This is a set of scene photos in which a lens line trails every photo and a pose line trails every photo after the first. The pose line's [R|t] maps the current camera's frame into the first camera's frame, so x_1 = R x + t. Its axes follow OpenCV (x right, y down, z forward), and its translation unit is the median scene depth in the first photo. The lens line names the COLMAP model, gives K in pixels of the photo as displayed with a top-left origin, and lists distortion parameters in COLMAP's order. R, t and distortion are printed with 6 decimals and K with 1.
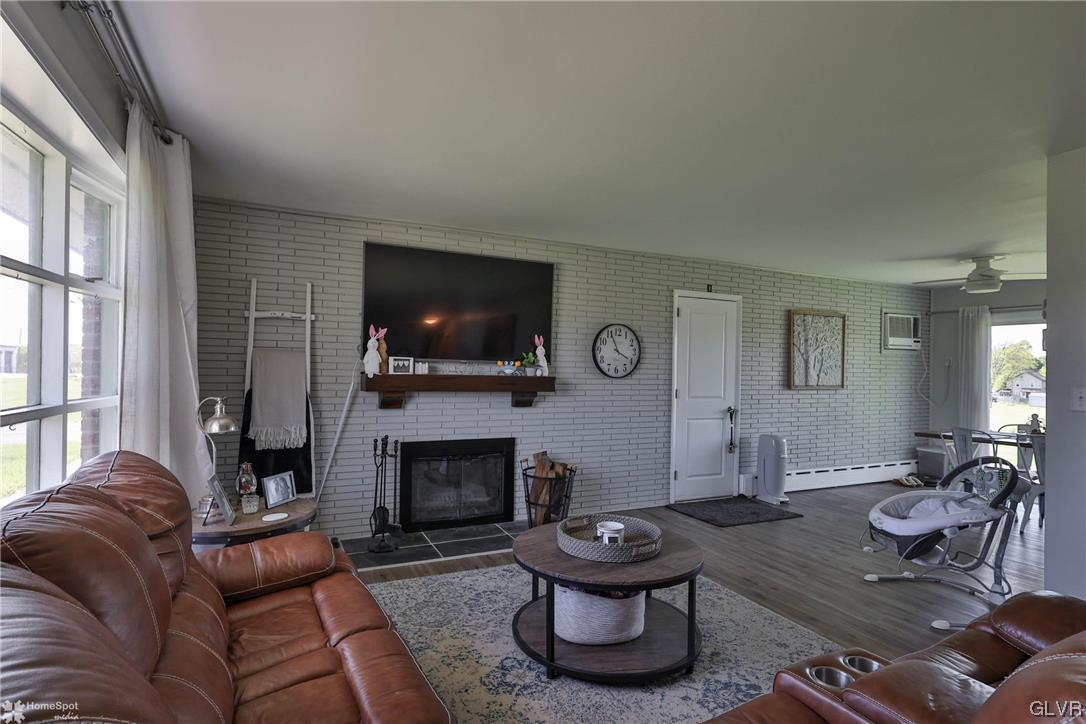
lens RADIAL K [[550.1, 0, 509.1], [0, 550.1, 377.2], [0, 0, 1]] dist [0.001227, 0.000440]
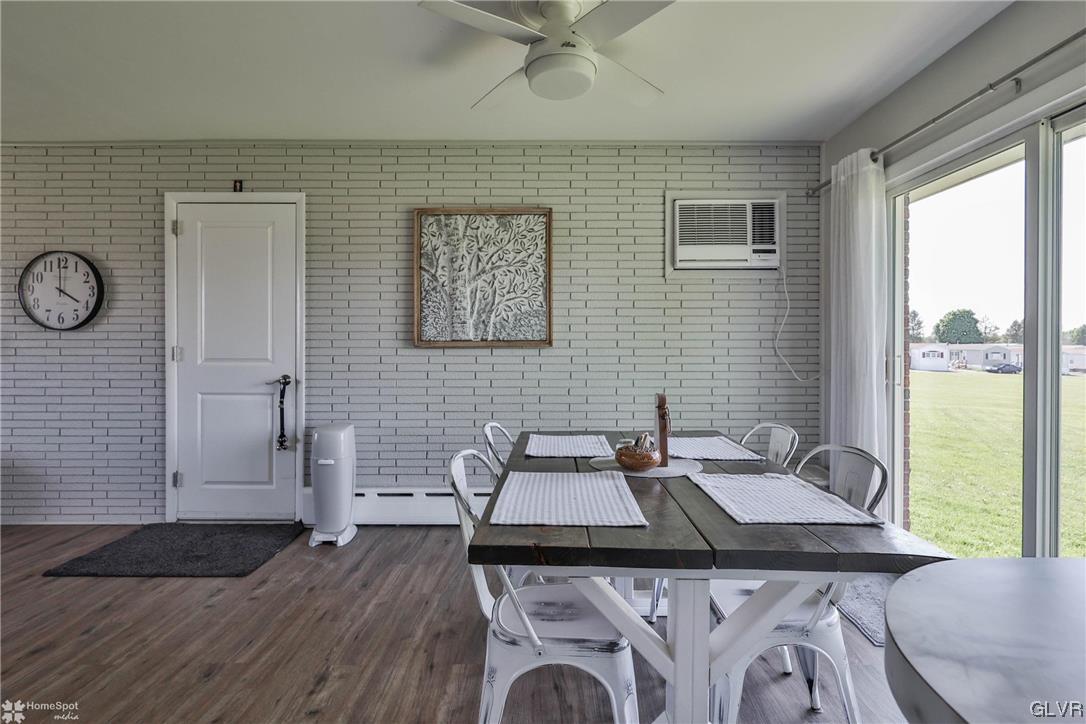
lens RADIAL K [[534.0, 0, 543.0], [0, 534.0, 362.0], [0, 0, 1]] dist [0.000862, 0.000331]
pose [[0.913375, -0.003837, -0.407102, 0.958582], [0.008145, 0.999928, 0.008851, 0.037730], [0.407038, -0.011400, 0.913340, 0.602970]]
